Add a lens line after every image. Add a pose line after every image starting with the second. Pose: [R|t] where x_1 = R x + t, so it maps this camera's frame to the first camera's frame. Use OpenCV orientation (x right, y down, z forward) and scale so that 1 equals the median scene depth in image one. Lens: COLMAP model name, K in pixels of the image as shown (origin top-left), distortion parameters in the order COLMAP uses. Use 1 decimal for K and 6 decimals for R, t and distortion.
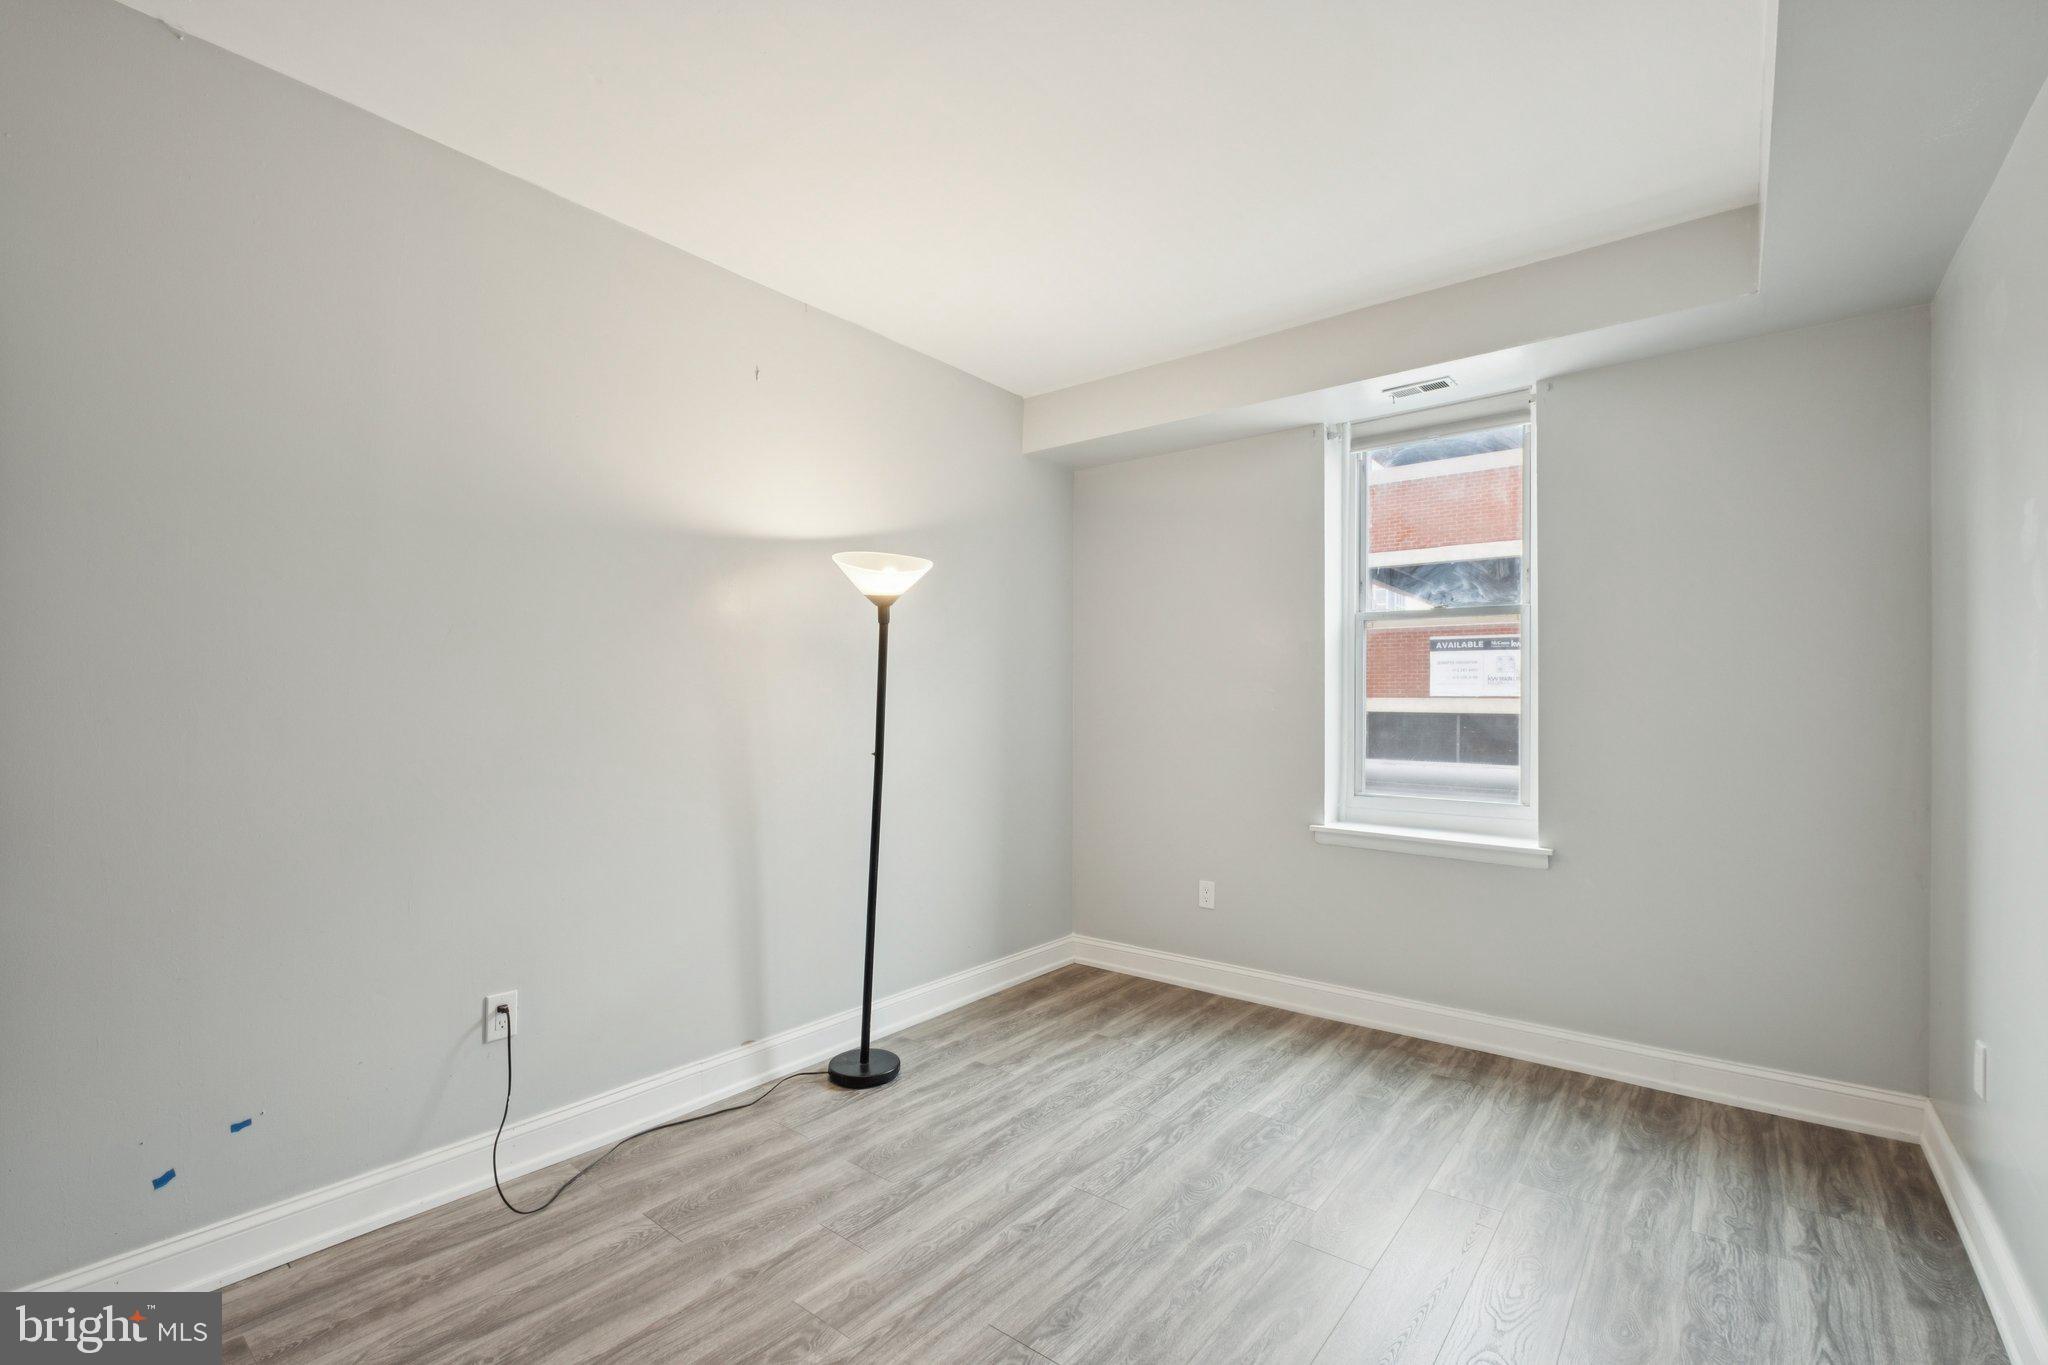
lens RADIAL K [[901.5, 0, 1006.3], [0, 901.5, 667.7], [0, 0, 1]] dist [-0.000494, -0.000699]
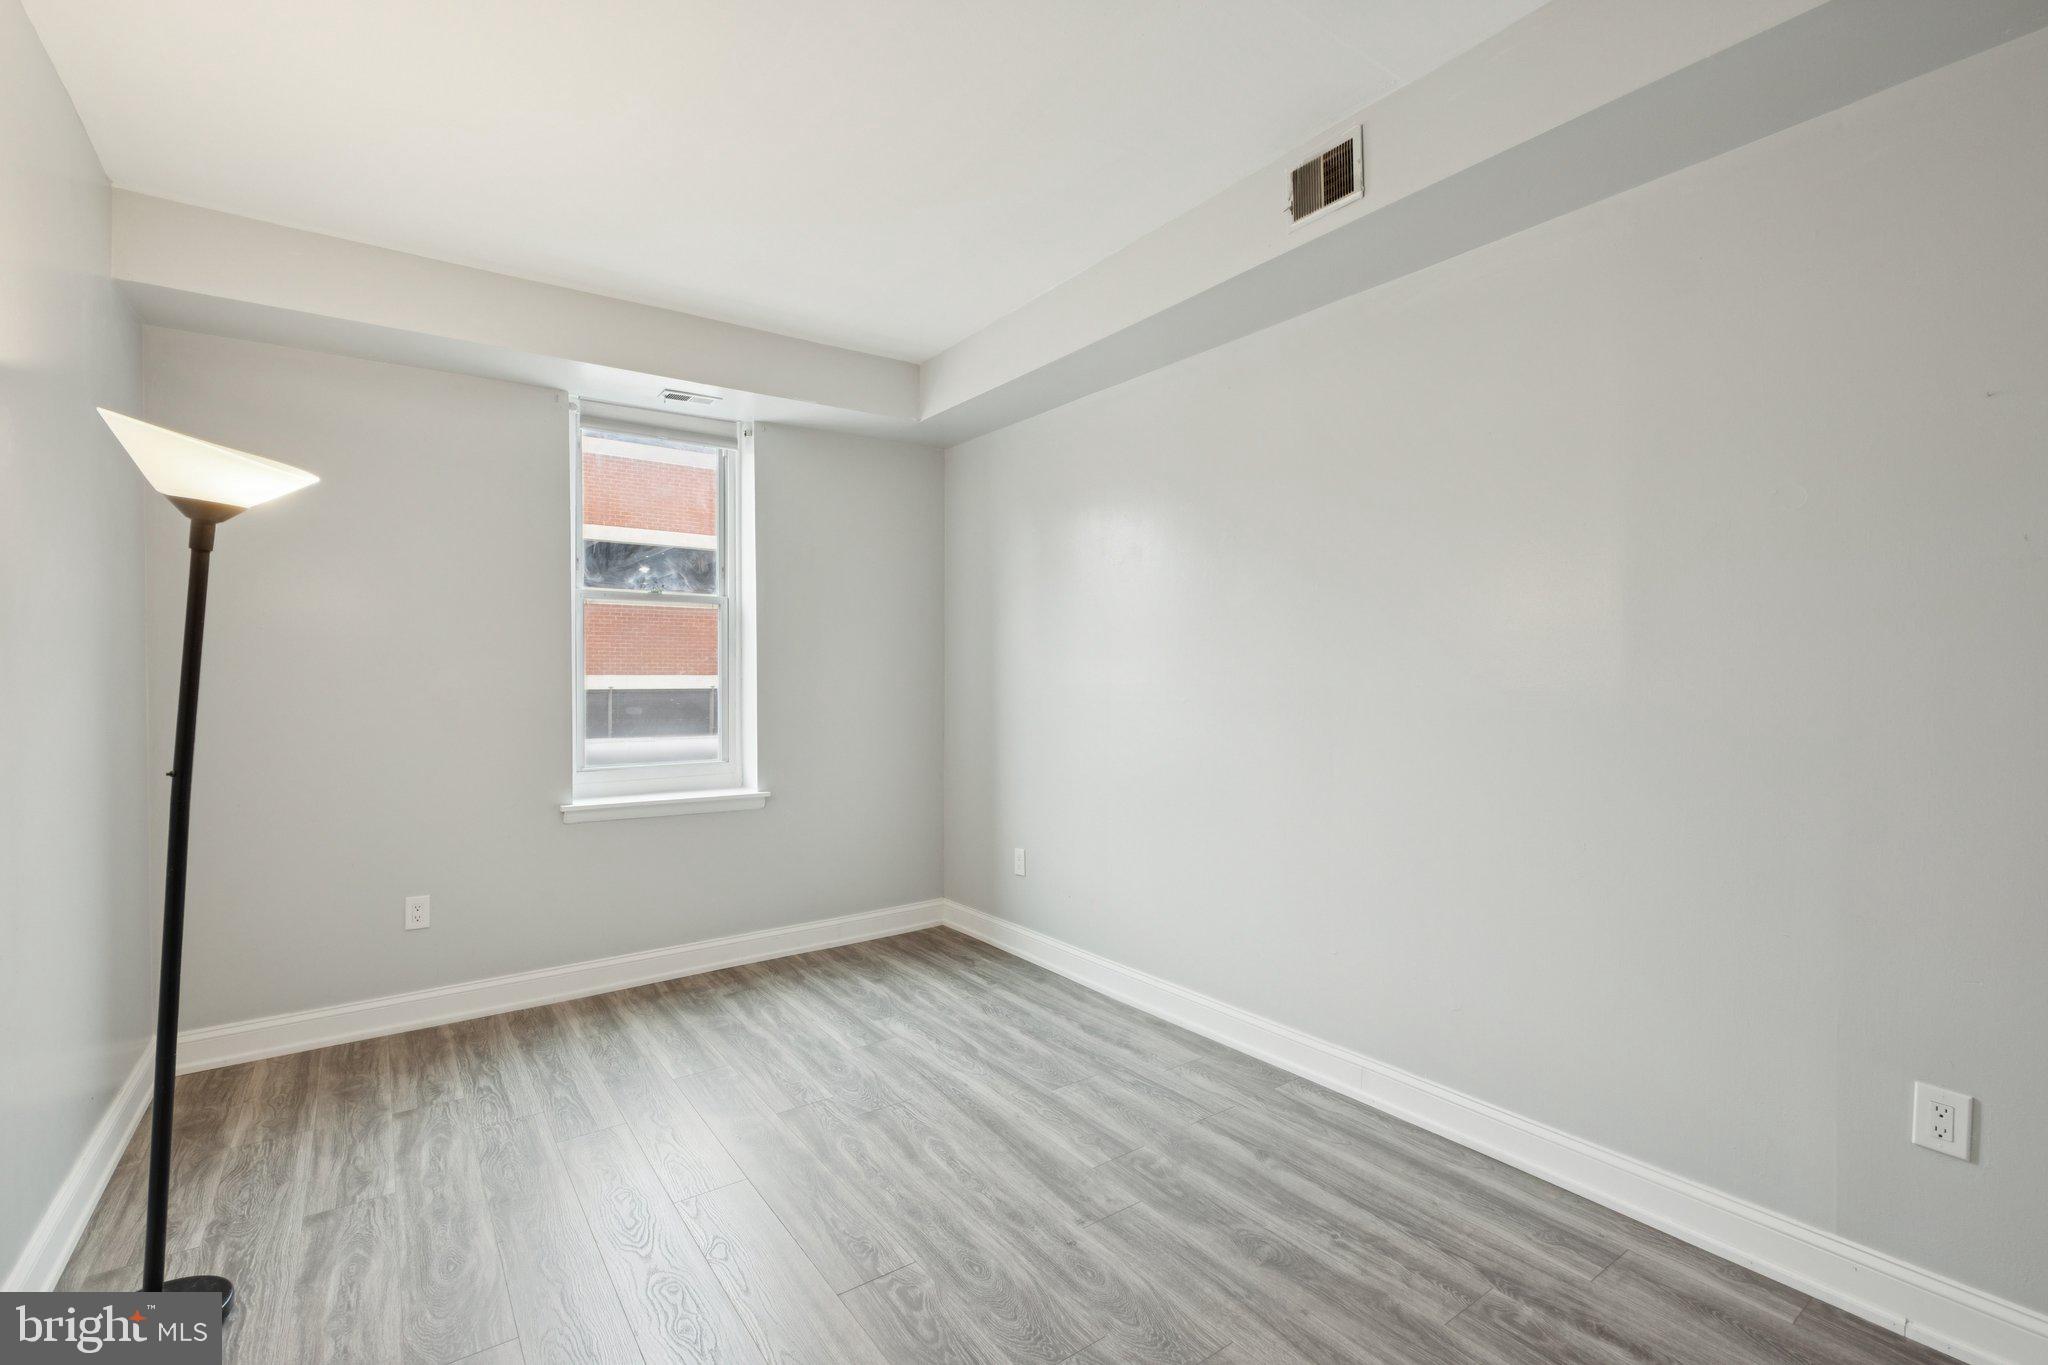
lens RADIAL K [[908.7, 0, 1016.8], [0, 908.7, 674.2], [0, 0, 1]] dist [-0.002337, -0.000571]
pose [[0.263512, -0.002737, 0.964652, -0.593175], [-0.031443, 0.999440, 0.011425, 0.007978], [-0.964144, -0.033342, 0.263278, 0.350577]]
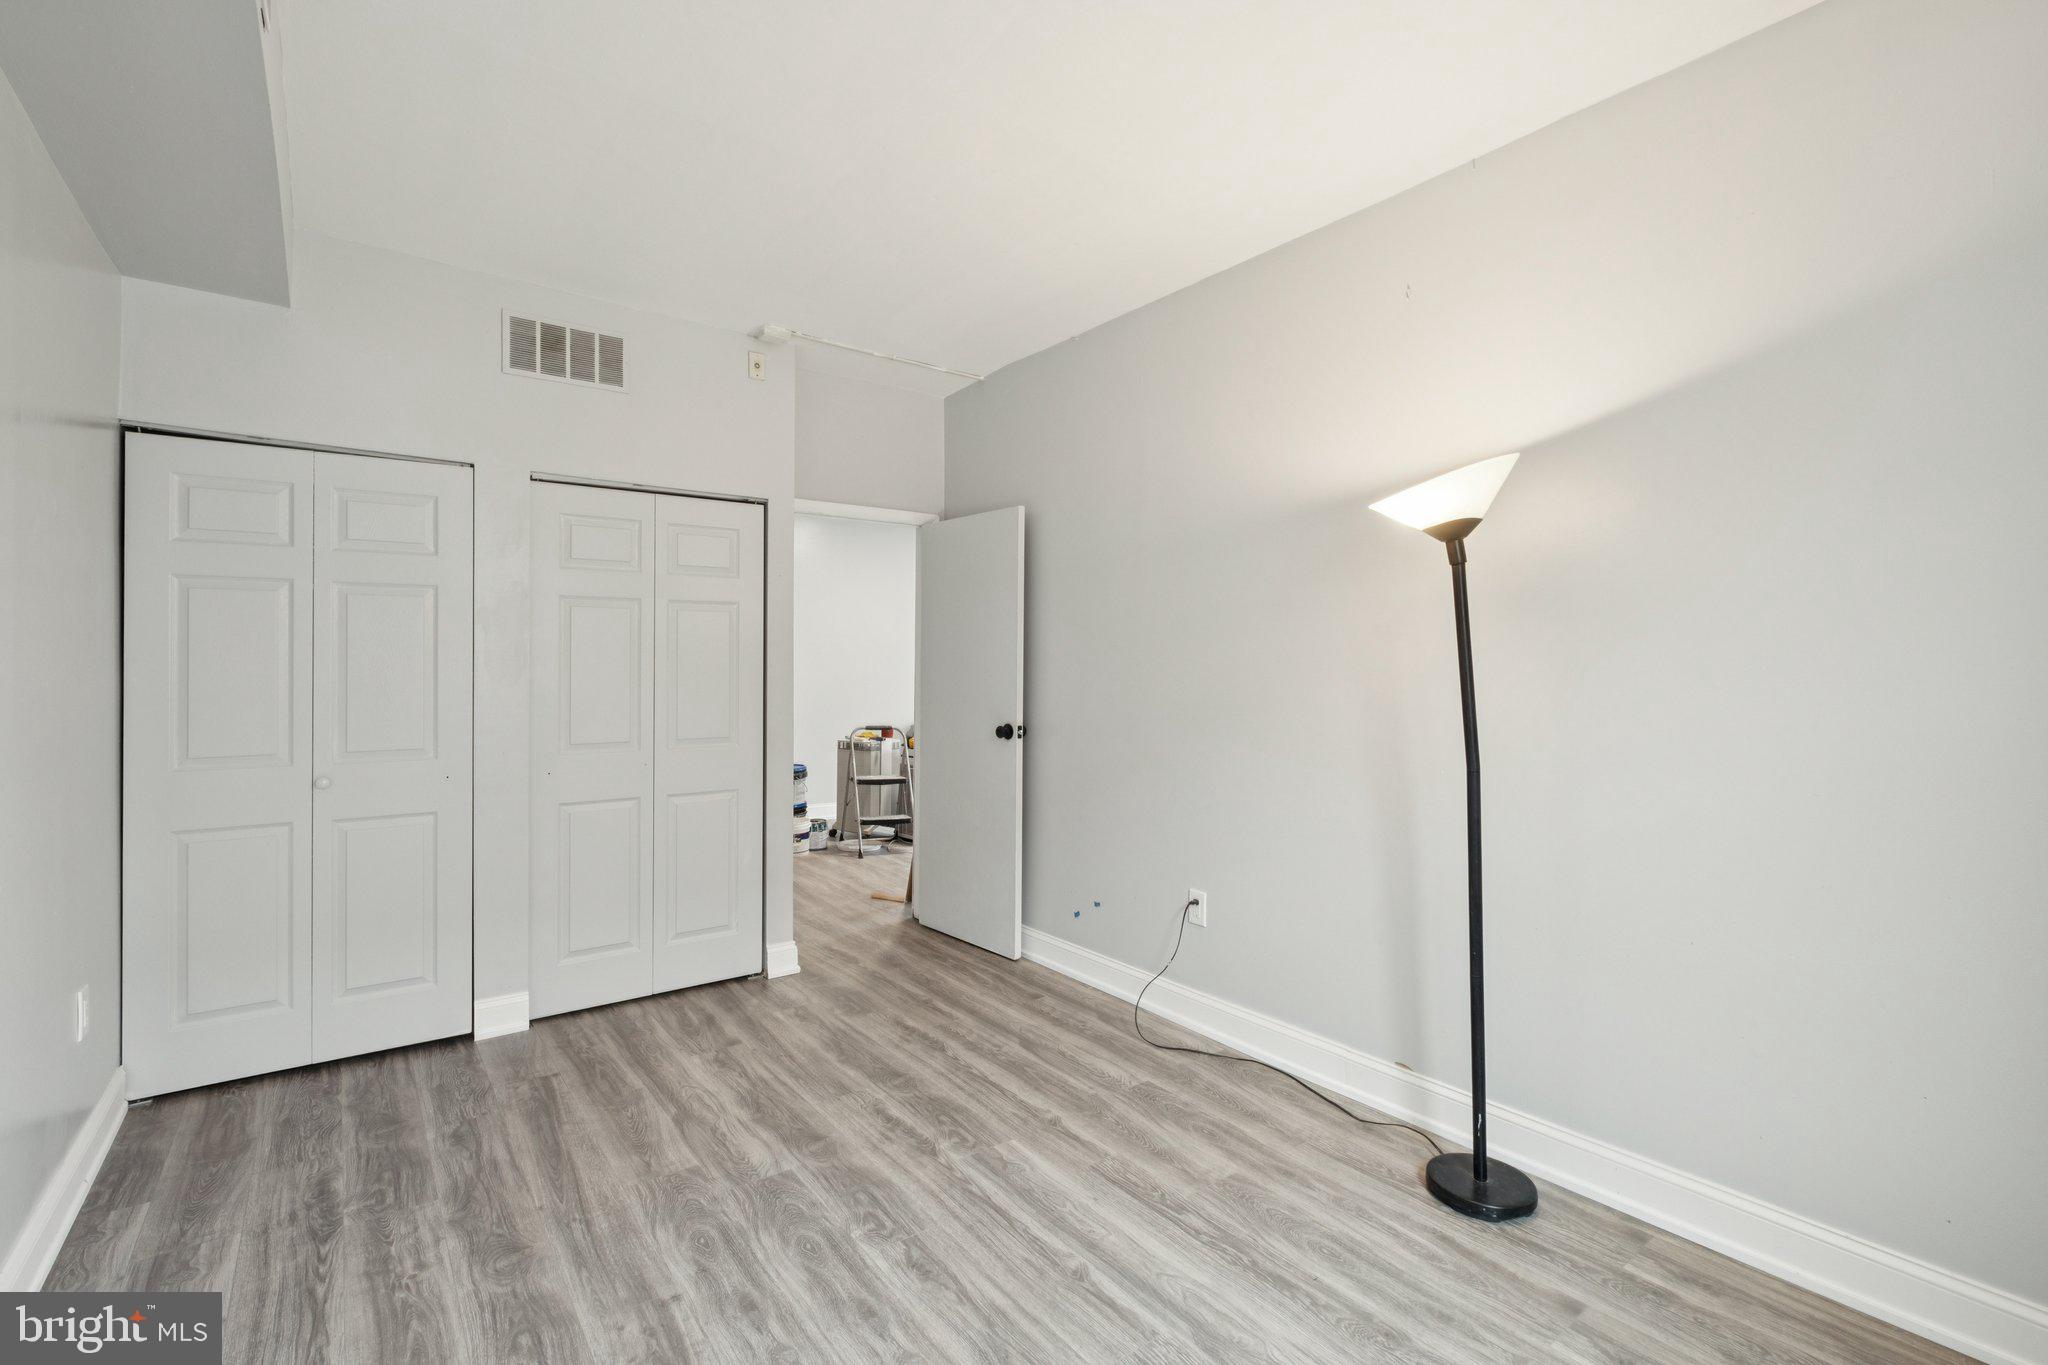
lens RADIAL K [[901.5, 0, 1006.3], [0, 901.5, 667.7], [0, 0, 1]] dist [-0.000494, -0.000699]
pose [[-0.247899, -0.010076, -0.968733, 0.664168], [0.034166, 0.999233, -0.019137, 0.034711], [0.968183, -0.037842, -0.247365, 0.867922]]
